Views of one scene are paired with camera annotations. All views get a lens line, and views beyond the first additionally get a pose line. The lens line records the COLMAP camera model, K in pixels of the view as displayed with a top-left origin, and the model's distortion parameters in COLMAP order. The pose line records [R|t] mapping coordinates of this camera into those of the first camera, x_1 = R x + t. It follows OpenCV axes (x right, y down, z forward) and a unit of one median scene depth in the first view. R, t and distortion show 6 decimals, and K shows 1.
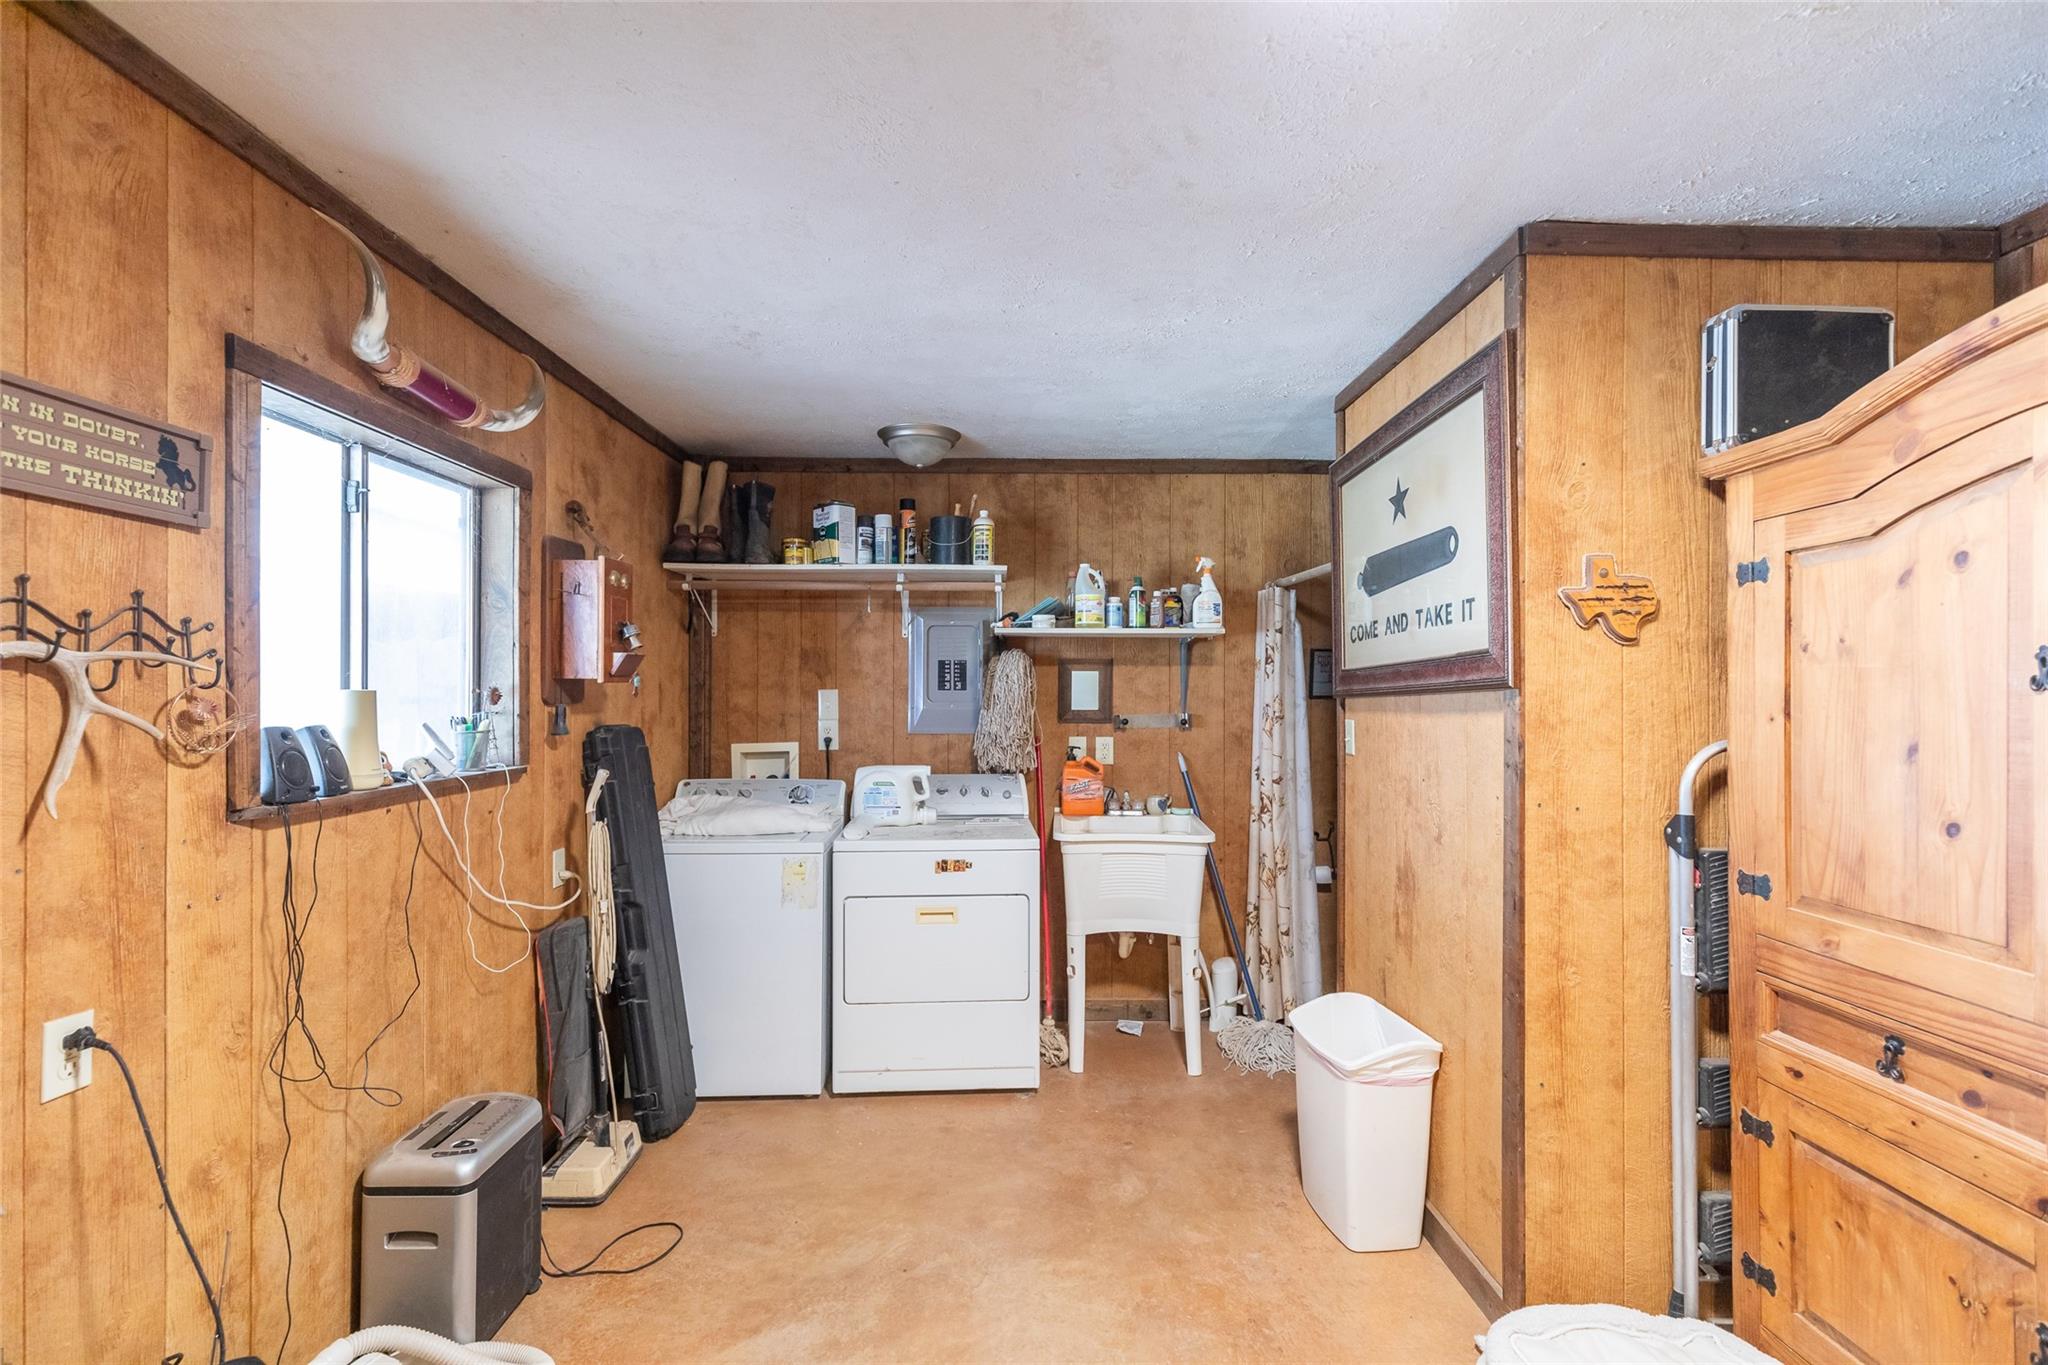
lens RADIAL K [[921.8, 0, 1027.1], [0, 921.8, 685.6], [0, 0, 1]] dist [-0.000662, -0.000166]
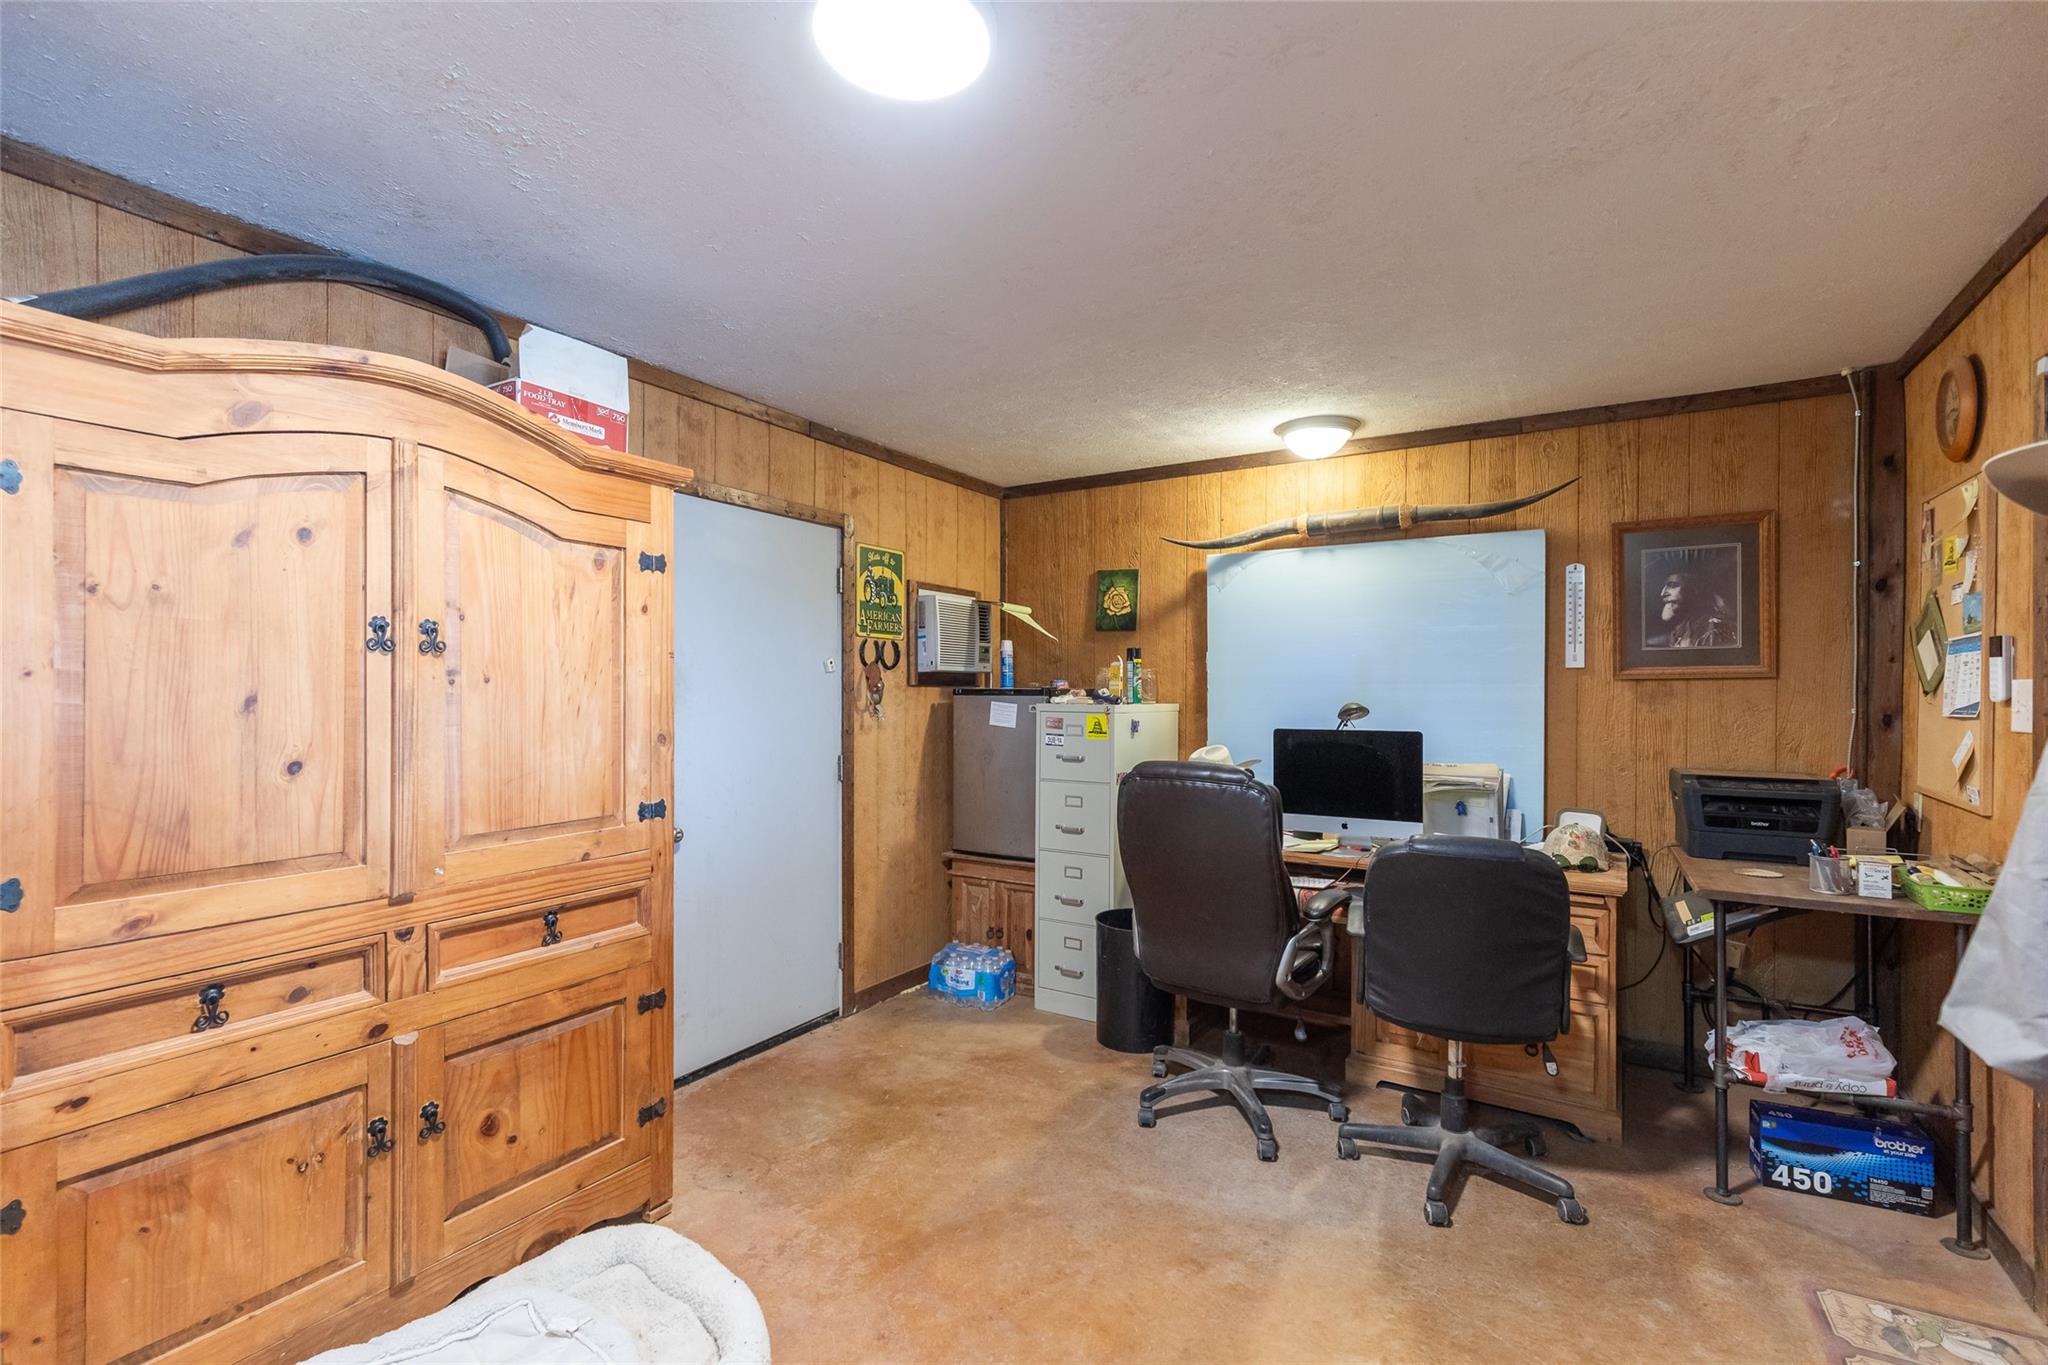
lens RADIAL K [[921.8, 0, 1022.6], [0, 921.8, 689.3], [0, 0, 1]] dist [-0.000662, -0.000166]
pose [[-0.837401, 0.003125, 0.546581, -0.360824], [-0.003460, 0.999933, -0.011017, 0.063641], [-0.546579, -0.011117, -0.837334, 1.371785]]
